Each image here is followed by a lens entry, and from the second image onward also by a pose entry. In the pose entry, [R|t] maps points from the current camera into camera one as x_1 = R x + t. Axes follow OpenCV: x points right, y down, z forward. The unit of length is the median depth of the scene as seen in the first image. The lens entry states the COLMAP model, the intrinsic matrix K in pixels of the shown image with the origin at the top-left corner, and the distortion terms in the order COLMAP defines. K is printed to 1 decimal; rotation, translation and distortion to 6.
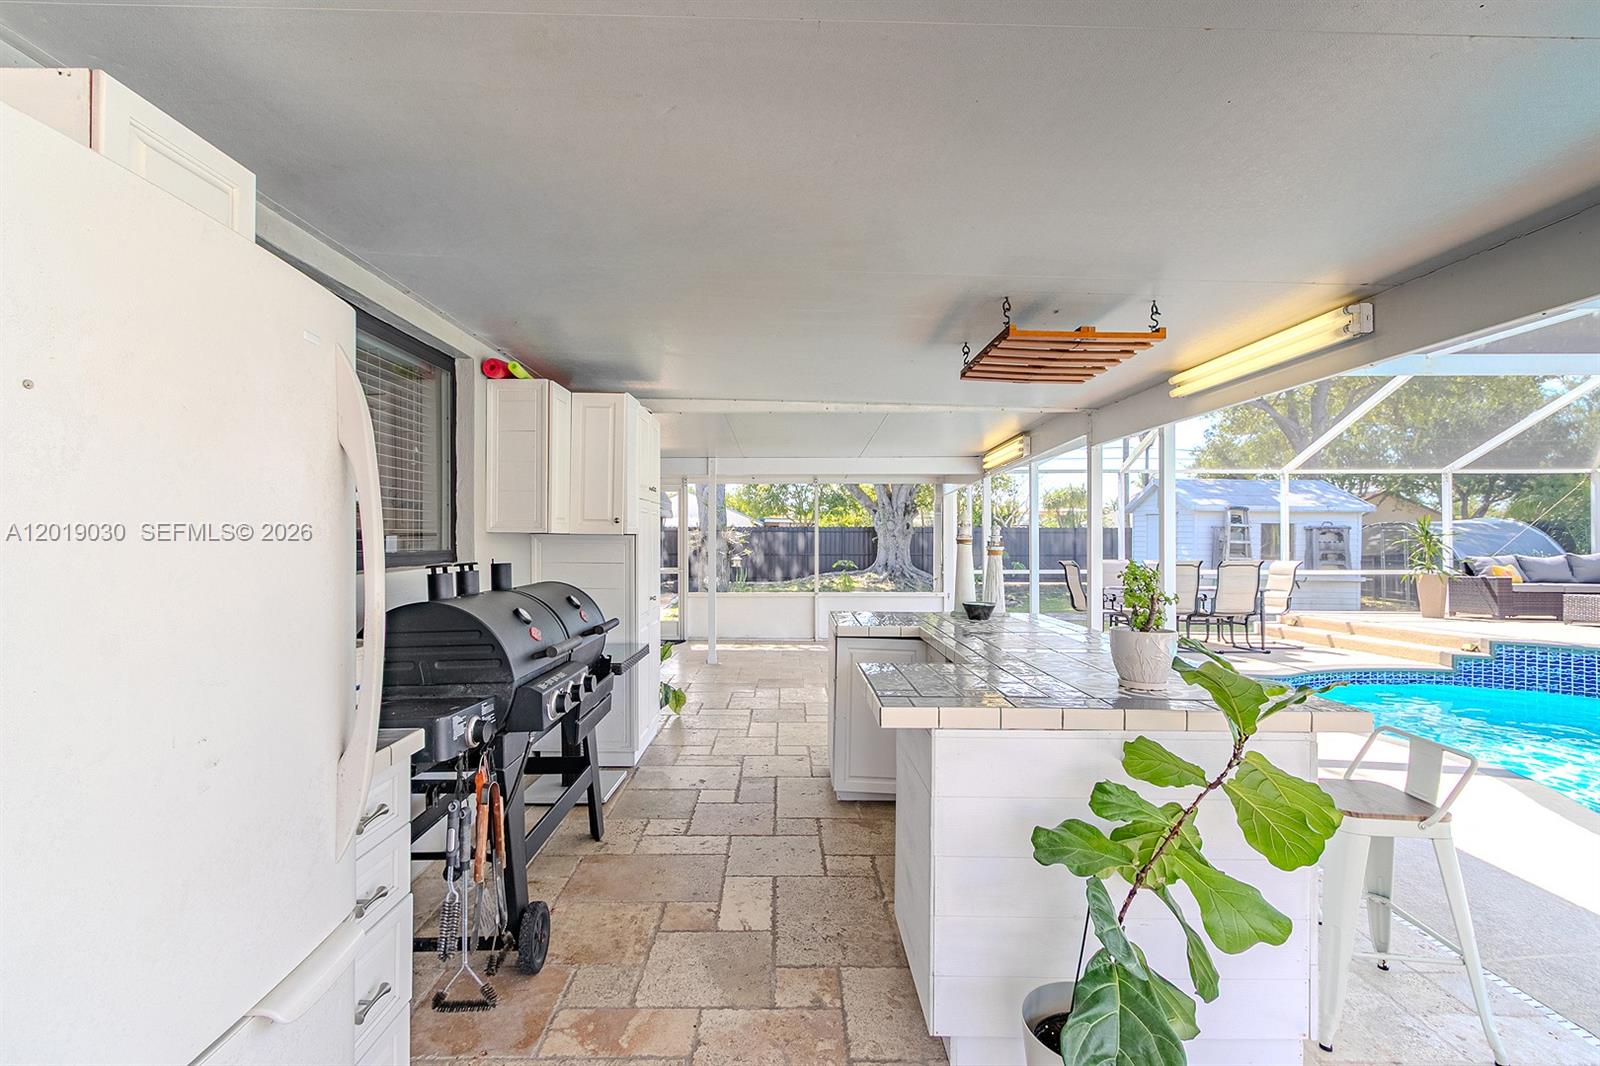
lens RADIAL K [[739.4, 0, 787.6], [0, 739.4, 536.0], [0, 0, 1]] dist [0.003381, -0.000136]
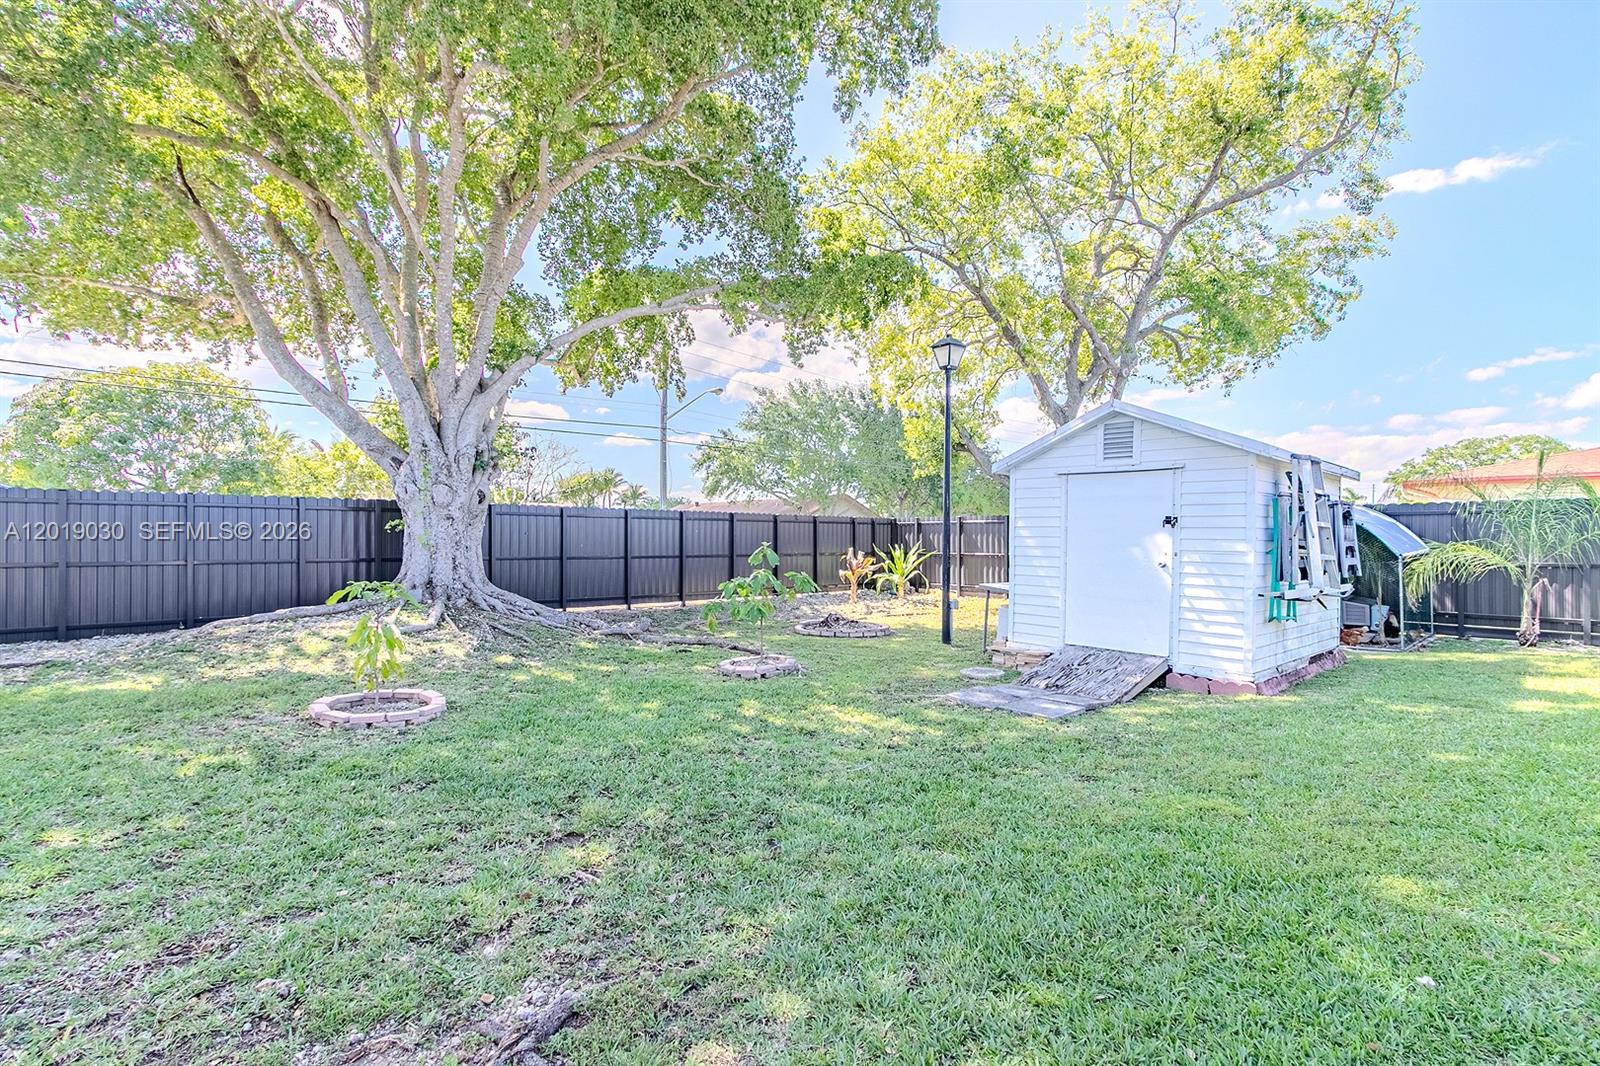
lens RADIAL K [[735.2, 0, 788.7], [0, 735.2, 535.9], [0, 0, 1]] dist [0.004813, -0.000959]
pose [[0.746397, 0.004296, 0.665487, 0.004722], [-0.003644, 0.999991, -0.002368, 0.023116], [-0.665490, -0.000658, 0.746406, 1.143263]]
